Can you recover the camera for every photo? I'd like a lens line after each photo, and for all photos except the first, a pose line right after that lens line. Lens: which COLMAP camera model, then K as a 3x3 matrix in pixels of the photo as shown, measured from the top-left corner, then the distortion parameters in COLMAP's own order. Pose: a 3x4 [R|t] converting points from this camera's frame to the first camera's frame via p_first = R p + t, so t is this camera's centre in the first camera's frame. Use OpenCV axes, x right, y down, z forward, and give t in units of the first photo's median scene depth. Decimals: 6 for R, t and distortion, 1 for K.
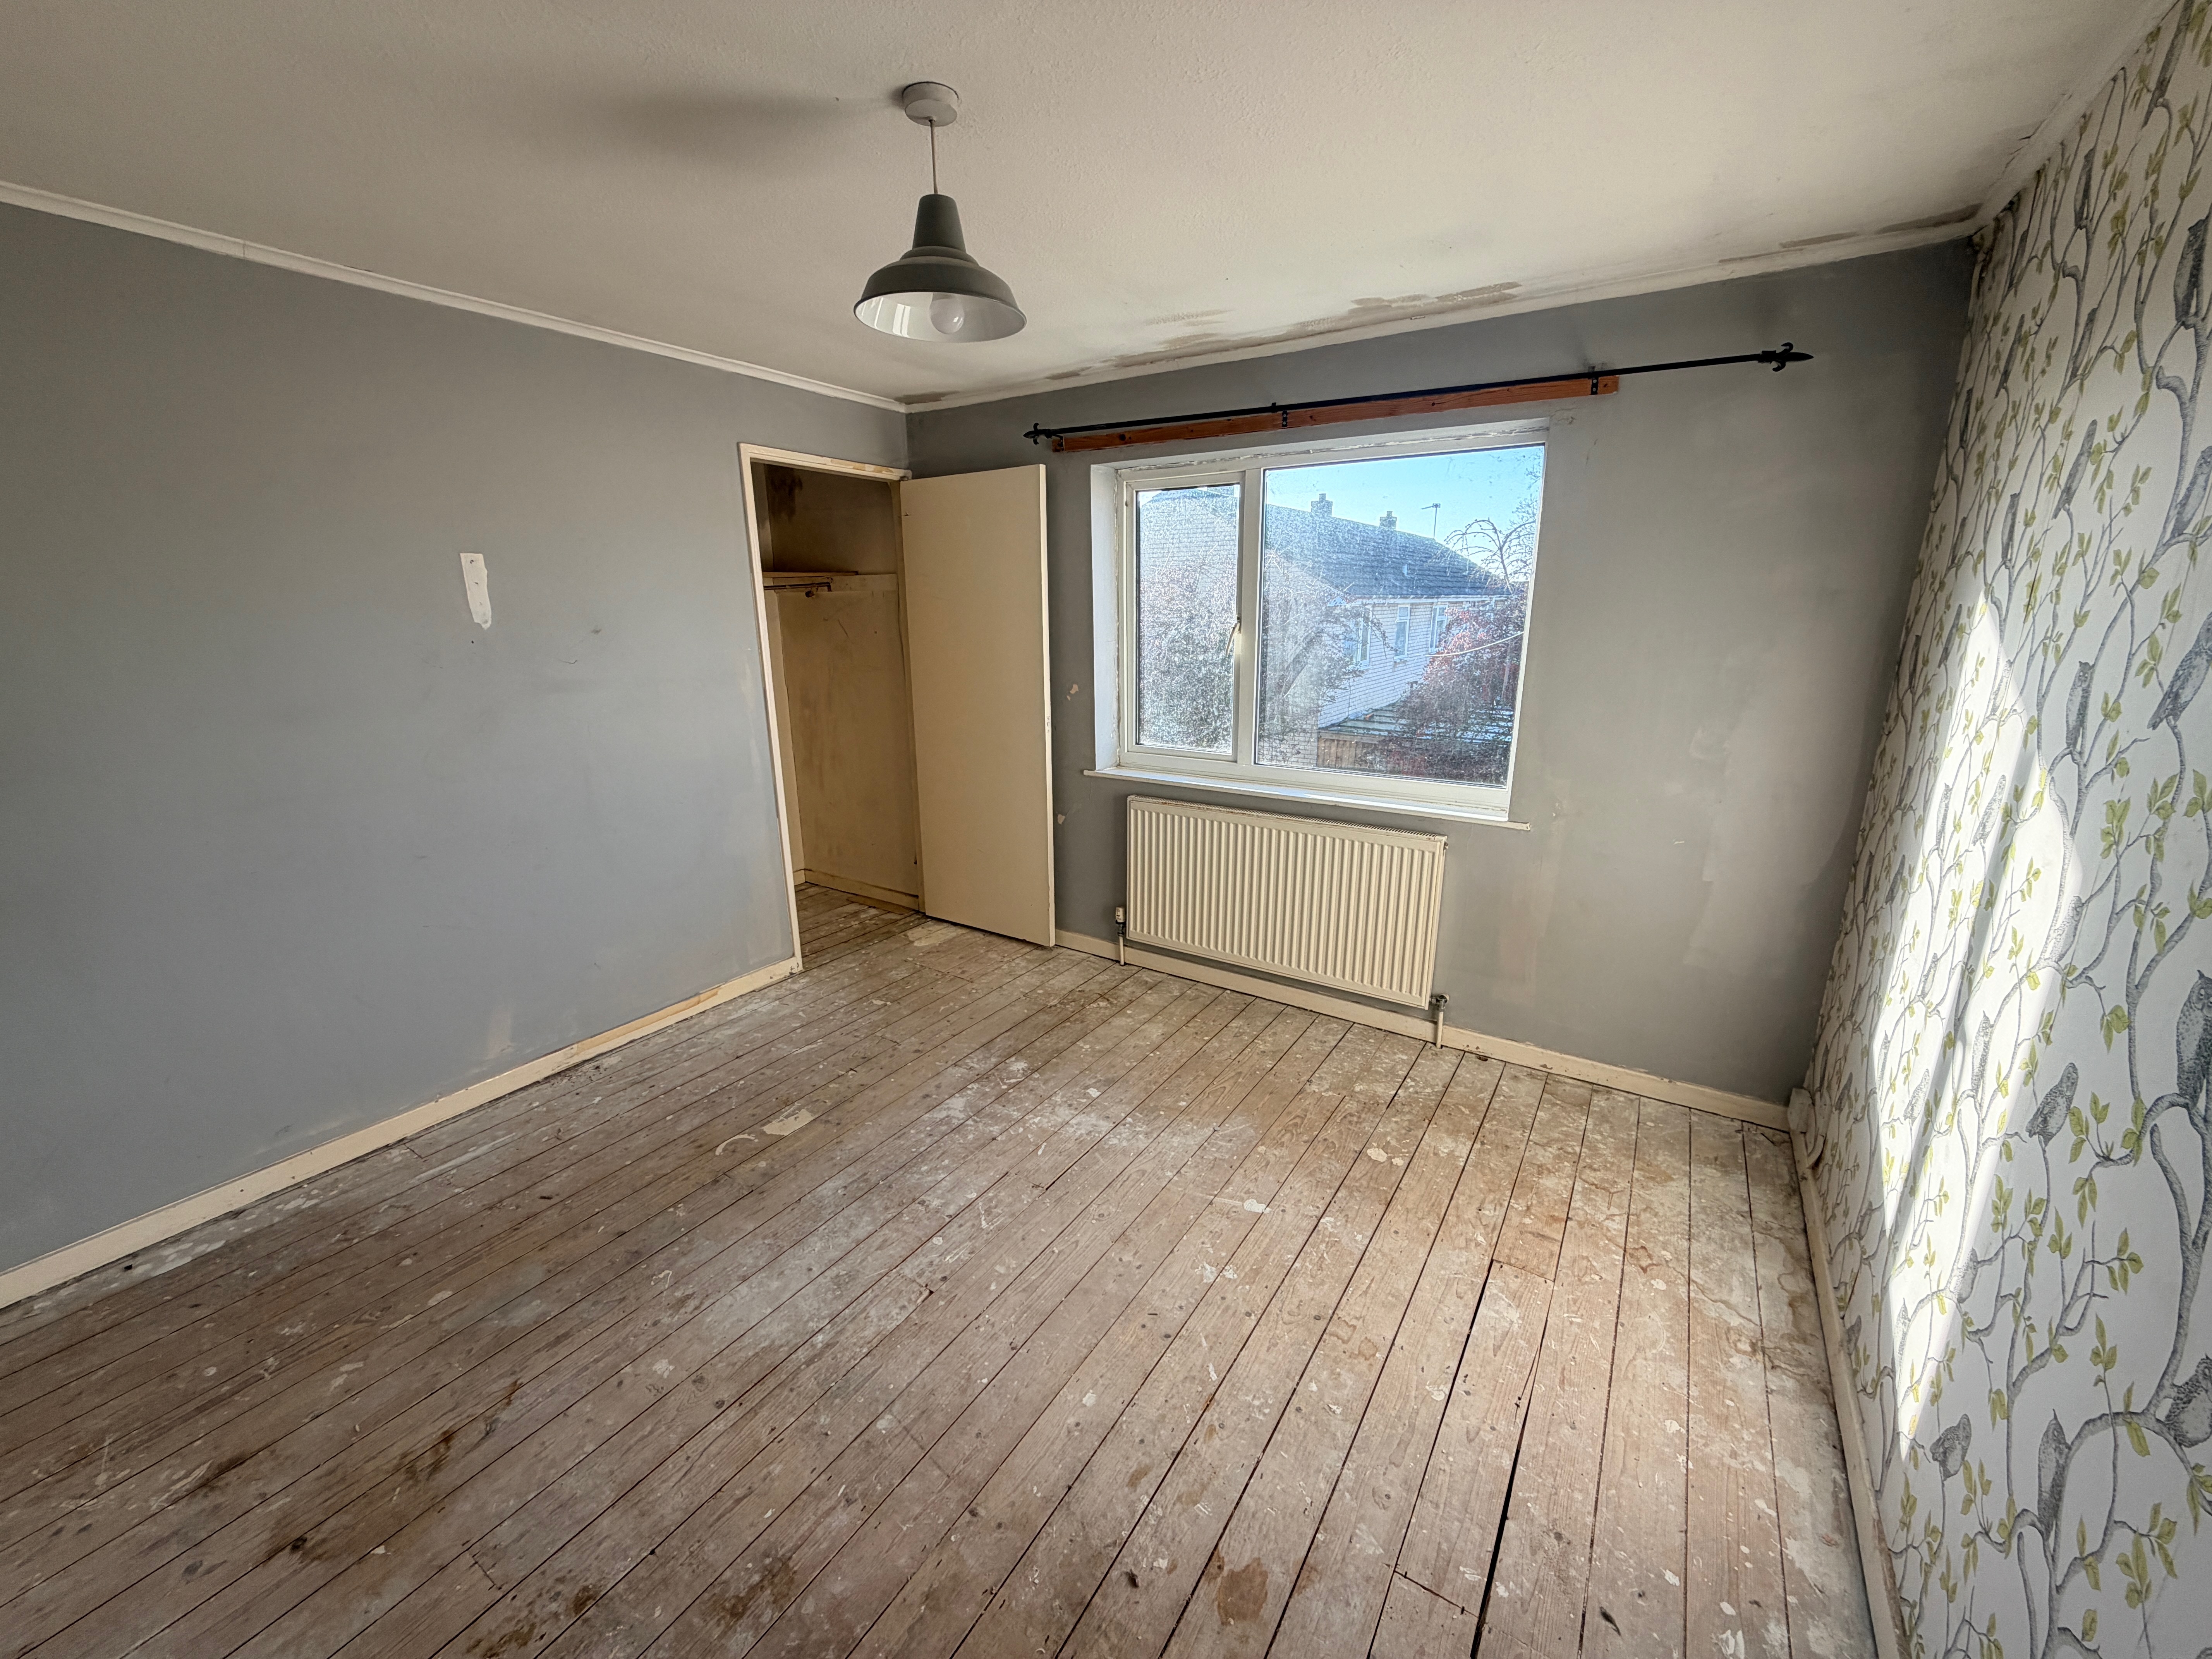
lens RADIAL K [[878.4, 0, 1098.4], [0, 878.4, 831.1], [0, 0, 1]] dist [-0.001609, 0.000313]
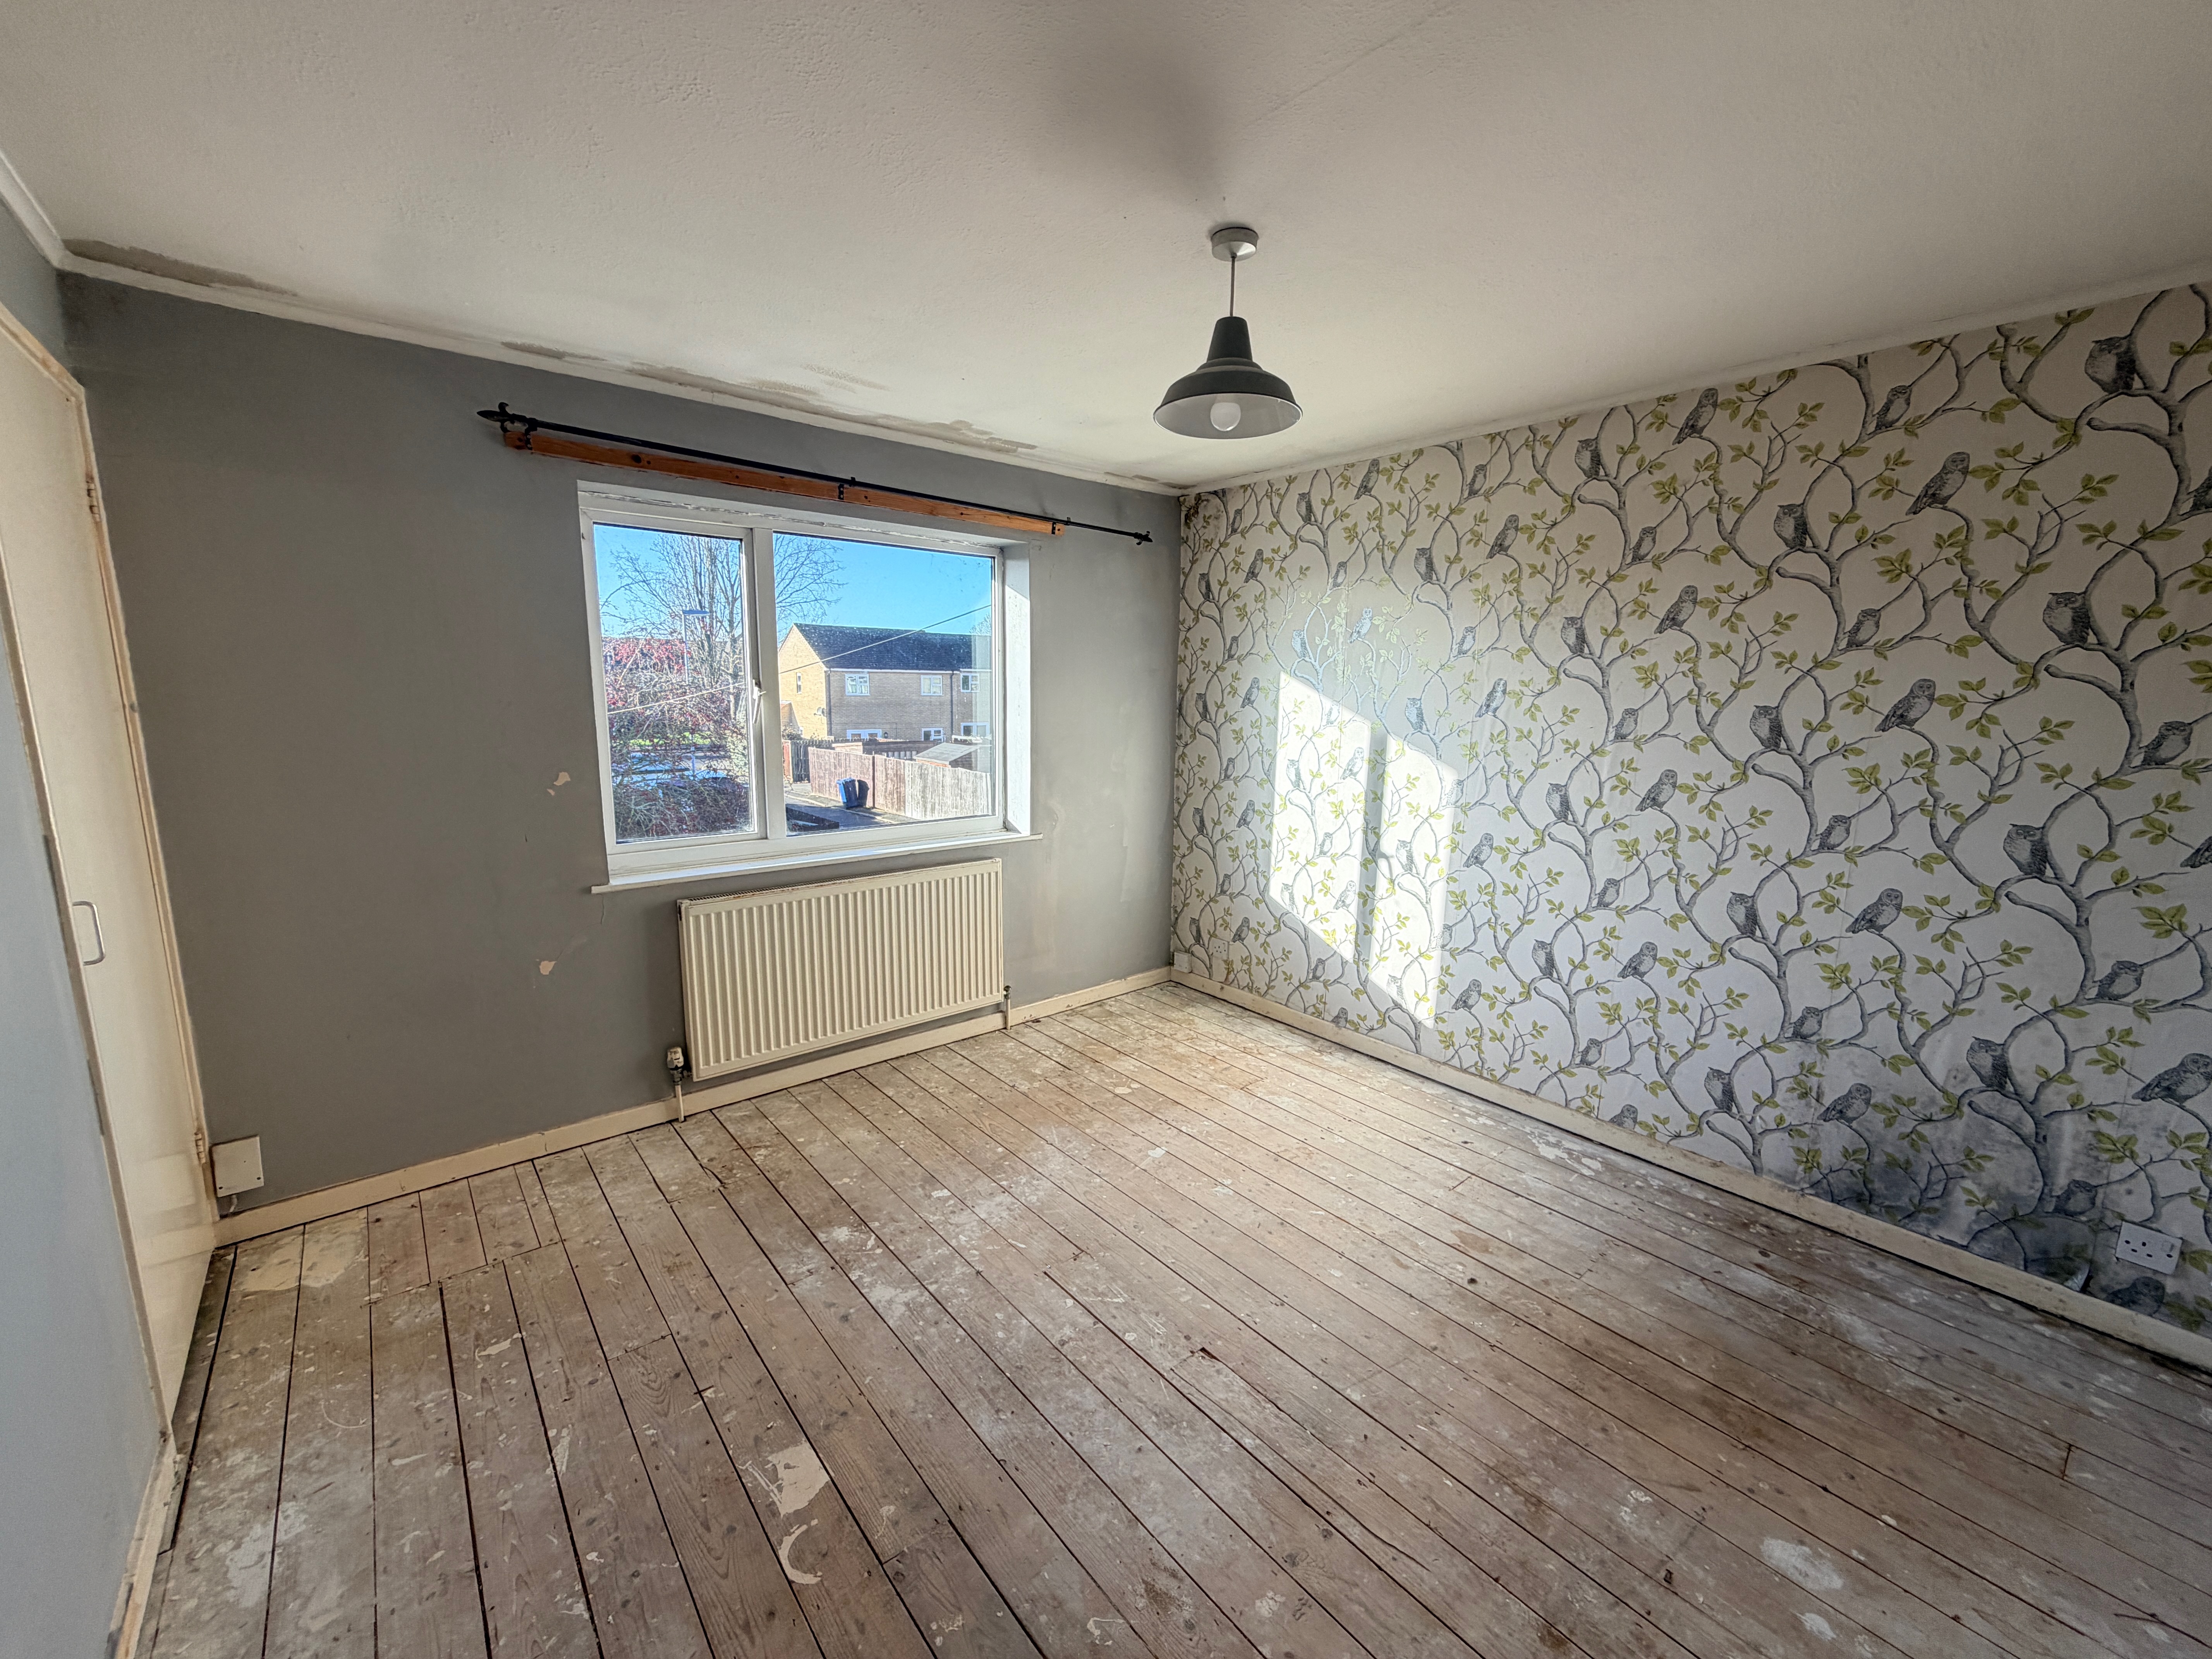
lens RADIAL K [[878.4, 0, 1099.9], [0, 878.4, 829.5], [0, 0, 1]] dist [-0.001609, 0.000313]
pose [[0.287694, -0.147904, 0.946233, -0.794953], [0.227735, 0.970229, 0.082414, -0.109992], [-0.930252, 0.191780, 0.312812, 0.511438]]
